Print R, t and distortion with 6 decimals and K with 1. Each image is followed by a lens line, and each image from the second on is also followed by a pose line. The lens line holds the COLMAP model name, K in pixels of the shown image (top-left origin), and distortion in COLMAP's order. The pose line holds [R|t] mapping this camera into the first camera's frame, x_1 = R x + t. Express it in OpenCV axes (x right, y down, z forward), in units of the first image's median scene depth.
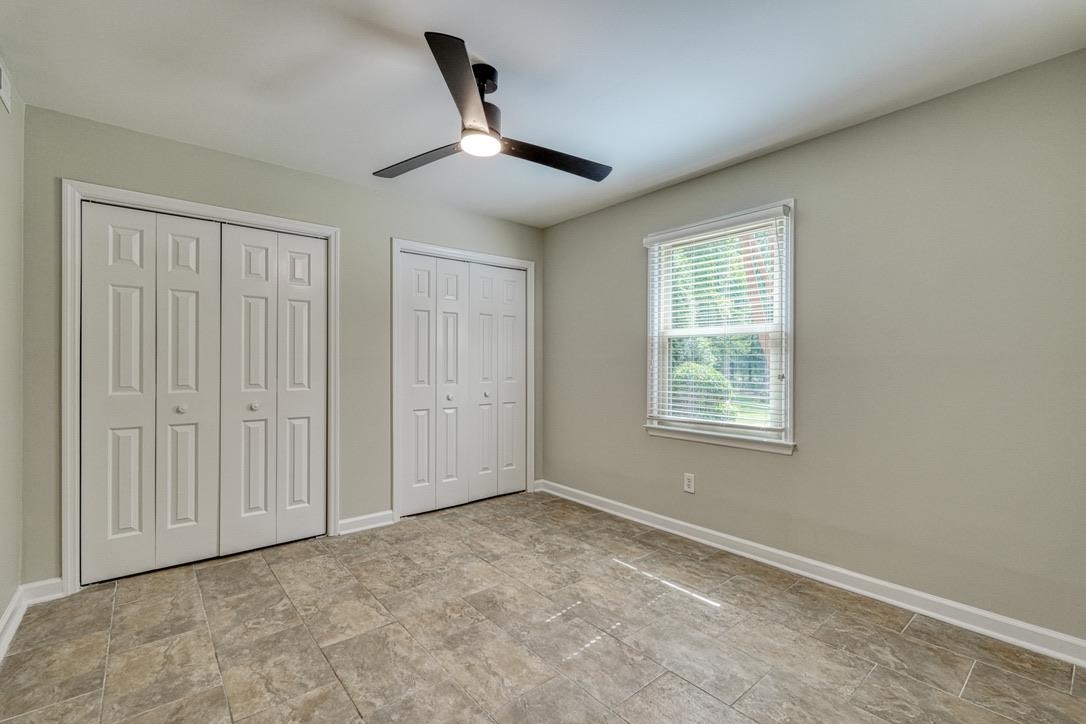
lens RADIAL K [[479.7, 0, 534.8], [0, 479.7, 364.9], [0, 0, 1]] dist [0.007295, -0.001201]
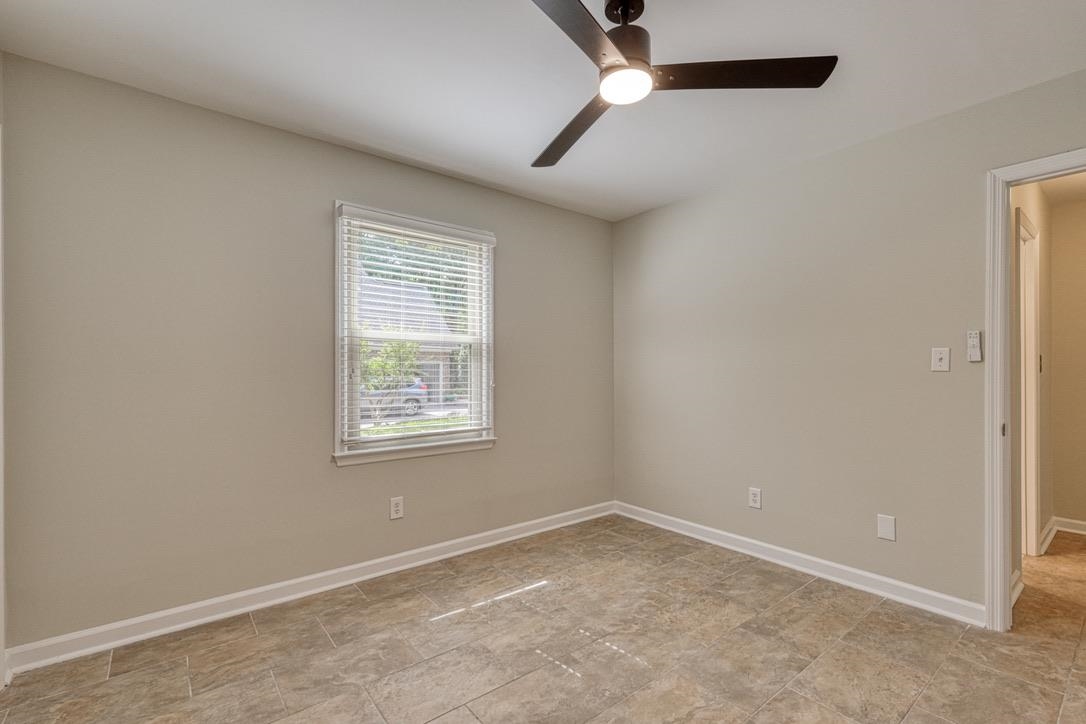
lens RADIAL K [[479.7, 0, 562.4], [0, 479.7, 376.2], [0, 0, 1]] dist [0.007295, -0.001201]
pose [[-0.012695, -0.011251, 0.999856, -0.647511], [0.000091, 0.999937, 0.011253, -0.005410], [-0.999919, 0.000233, -0.012694, 0.824153]]
